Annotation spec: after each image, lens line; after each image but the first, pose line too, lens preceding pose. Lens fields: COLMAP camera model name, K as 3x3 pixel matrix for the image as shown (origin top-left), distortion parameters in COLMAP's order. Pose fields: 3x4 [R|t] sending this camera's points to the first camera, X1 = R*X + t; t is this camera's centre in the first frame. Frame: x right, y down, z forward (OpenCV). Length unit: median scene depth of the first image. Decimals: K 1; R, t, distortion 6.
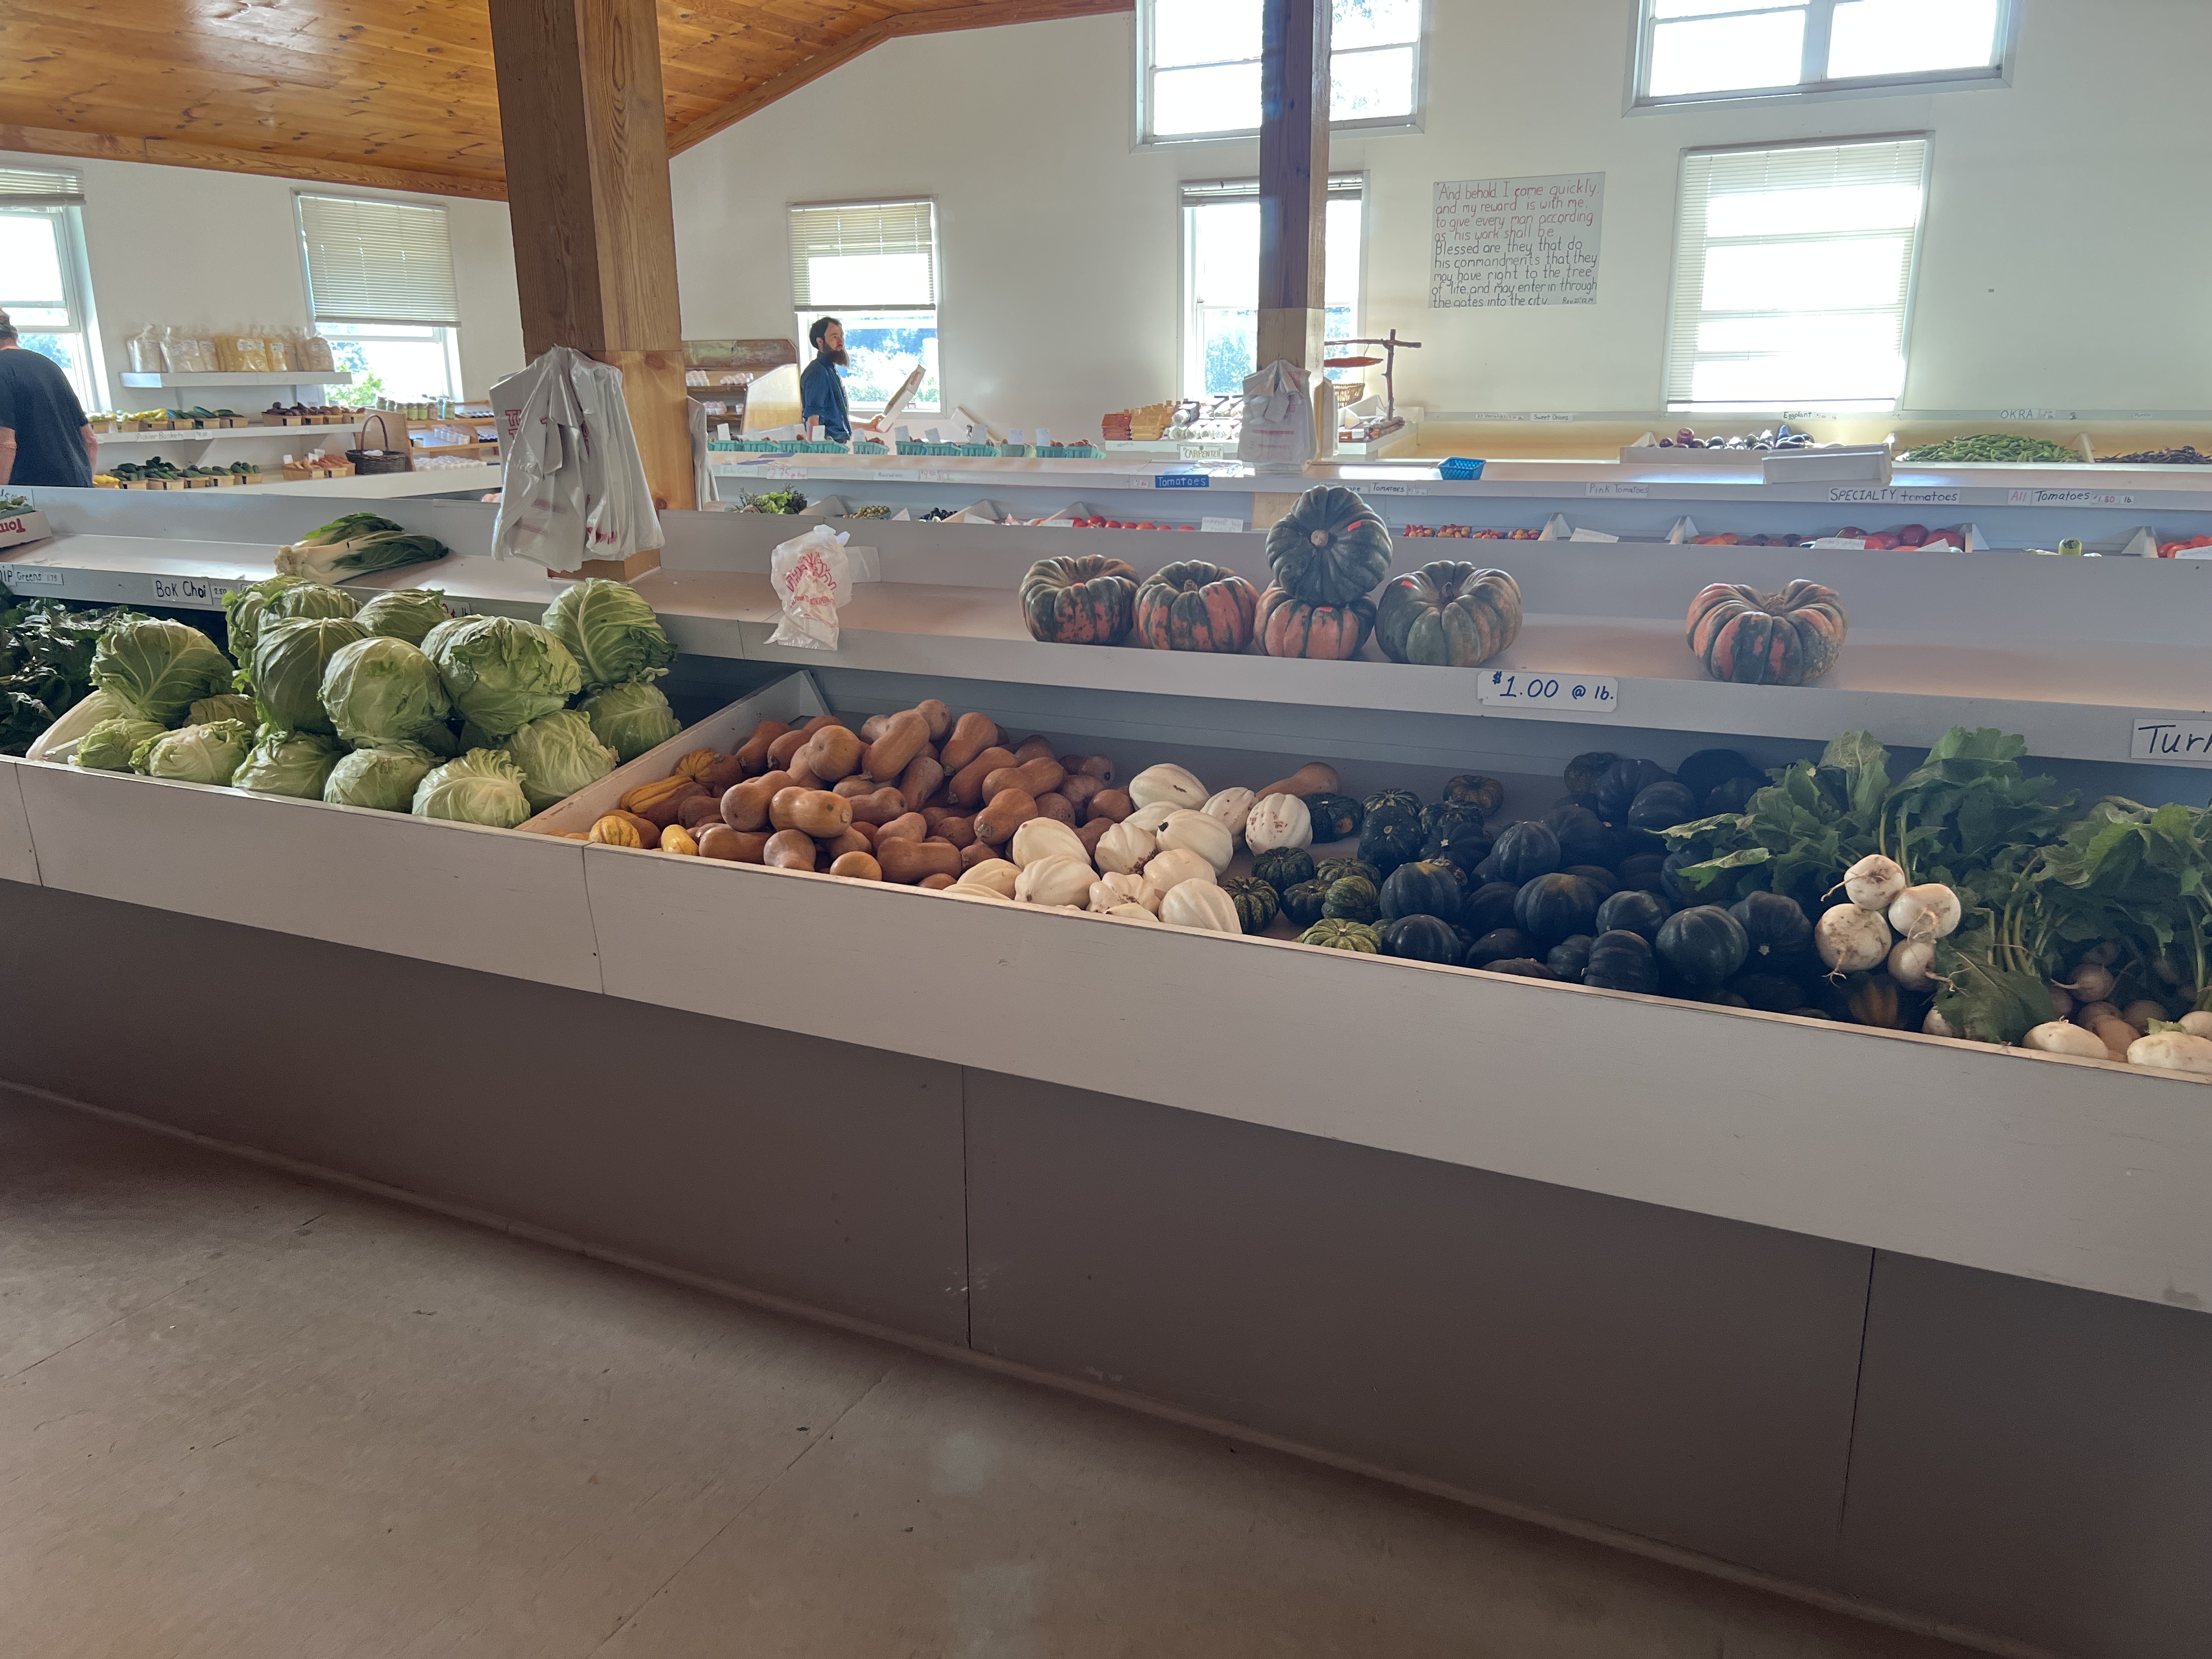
lens RADIAL K [[1695.8, 0, 1101.5], [0, 1695.8, 841.3], [0, 0, 1]] dist [0.043912, -0.022600]
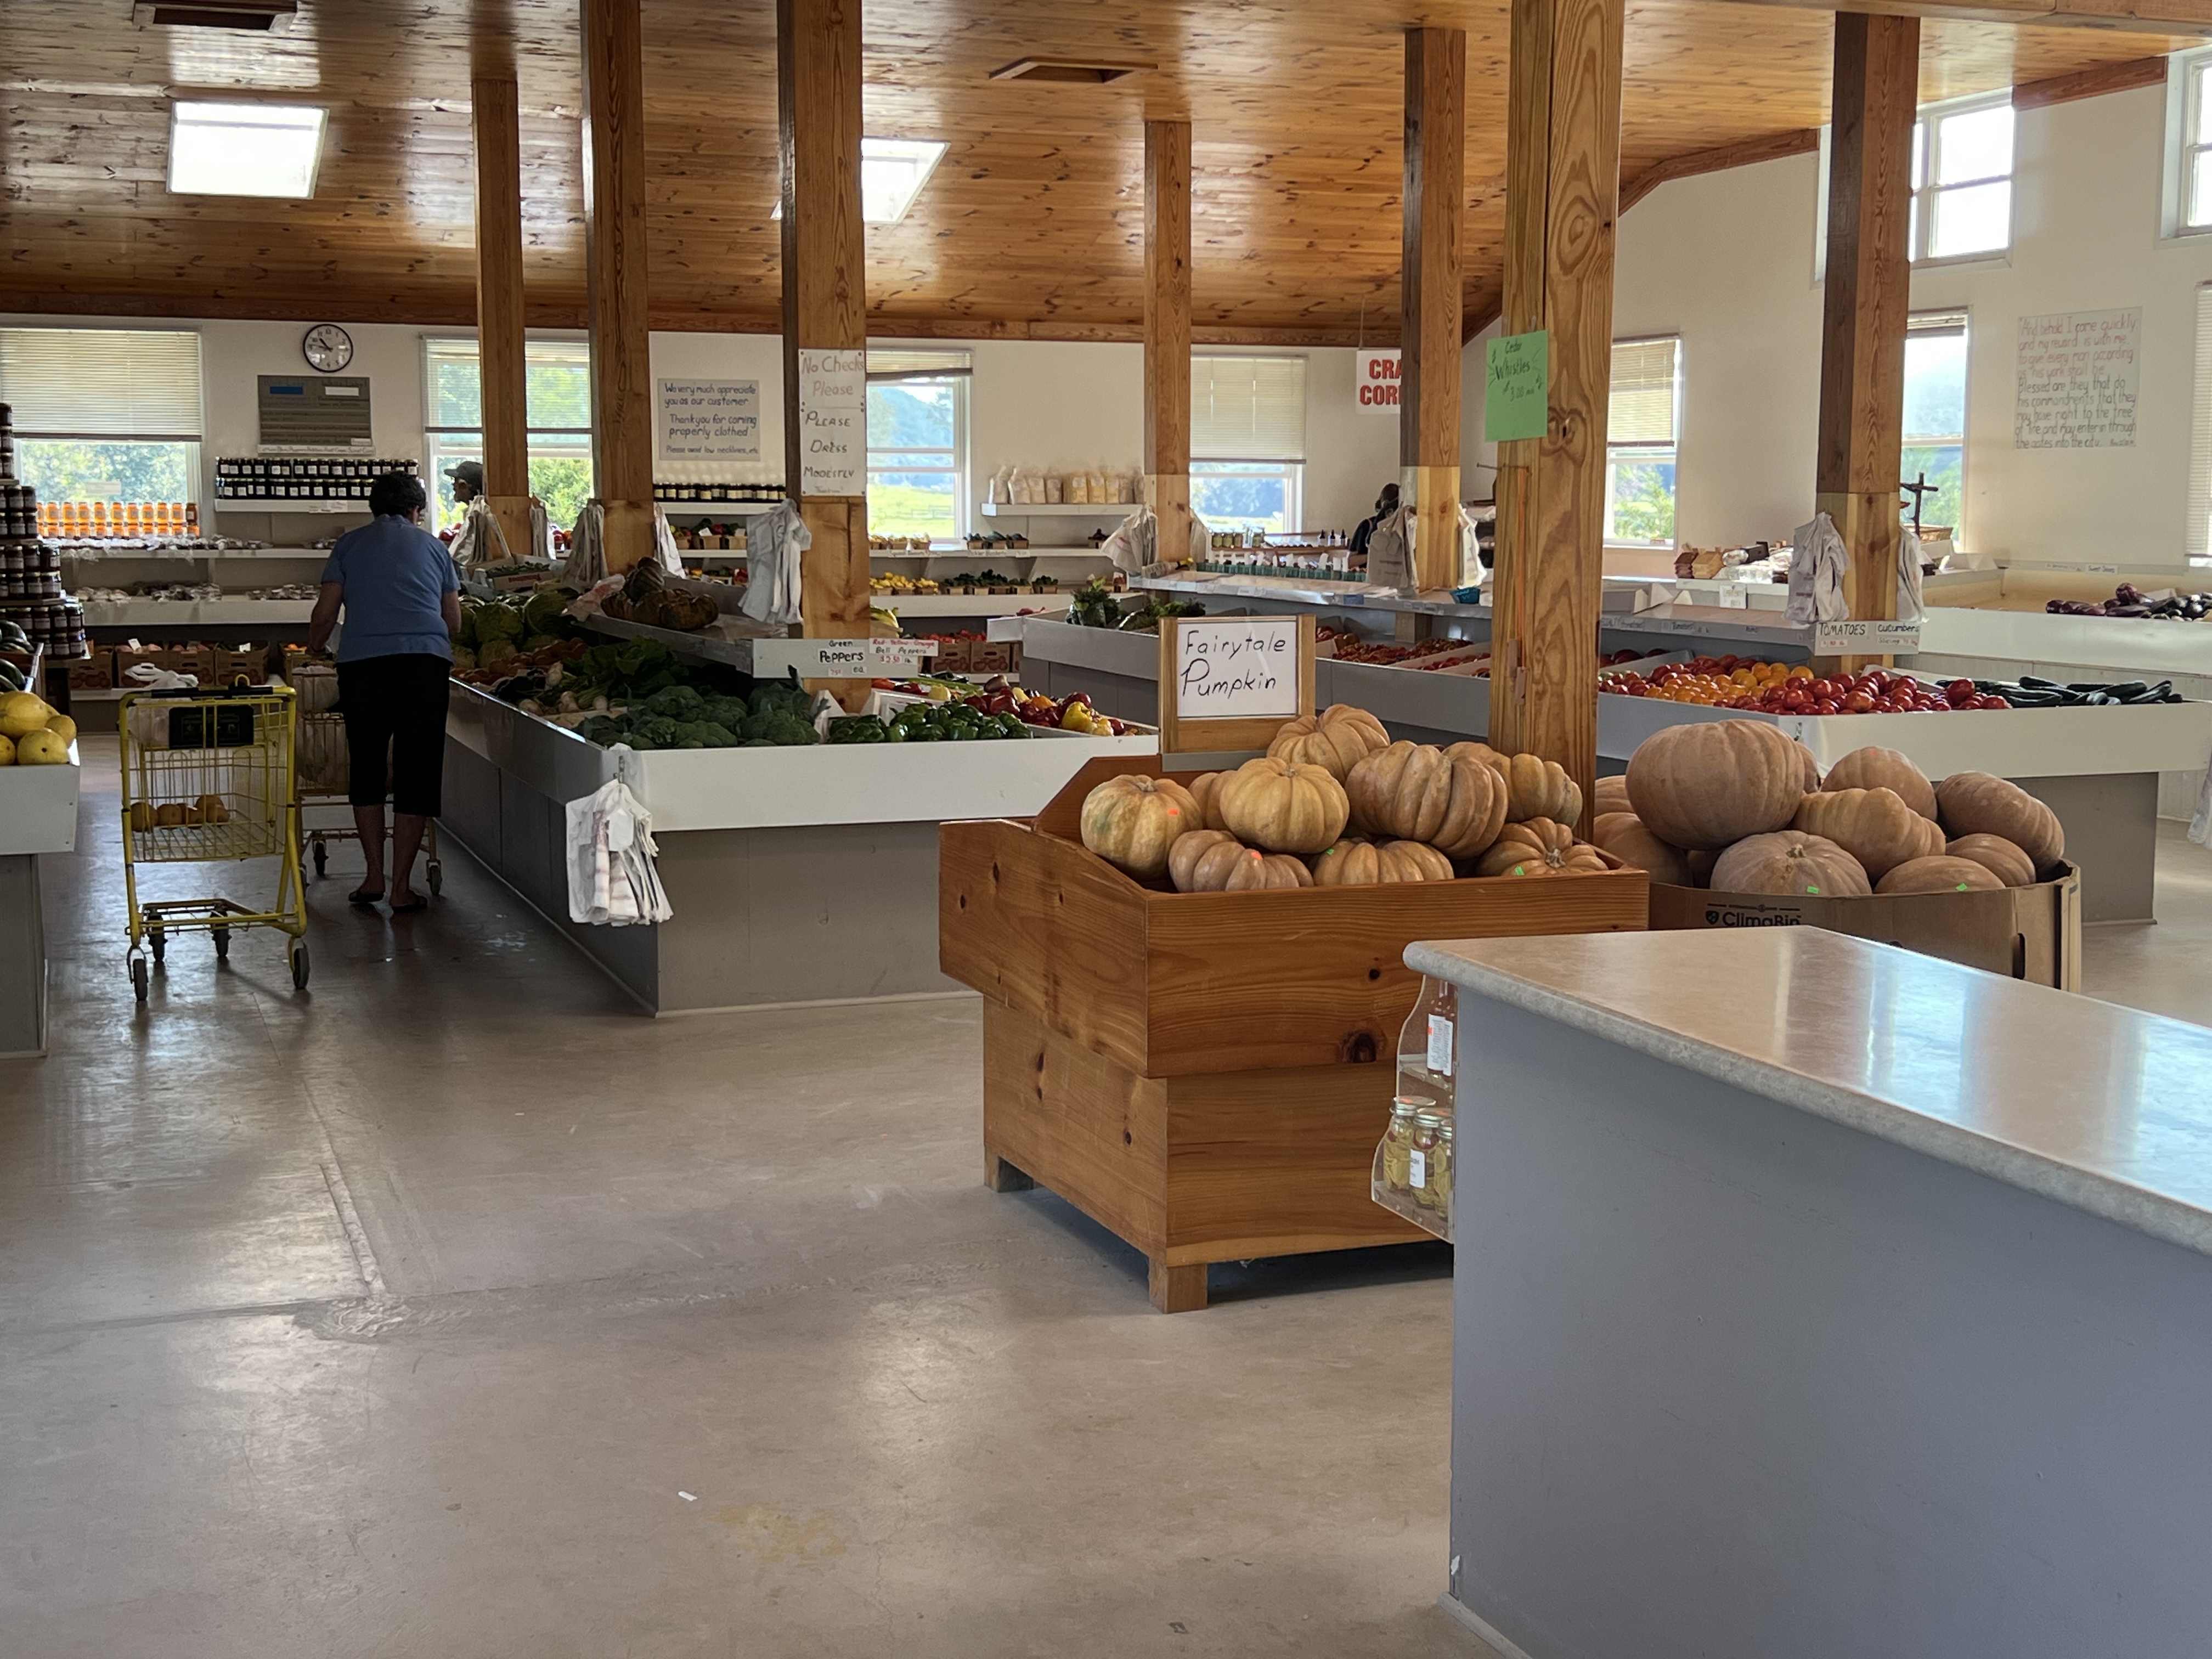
lens RADIAL K [[2872.8, 0, 1110.3], [0, 2872.8, 828.8], [0, 0, 1]] dist [0.093733, 0.000000]
pose [[0.730465, 0.091633, -0.676775, 0.929486], [-0.194157, 0.977932, -0.077150, 0.099082], [0.654771, 0.187756, 0.732136, -0.415643]]
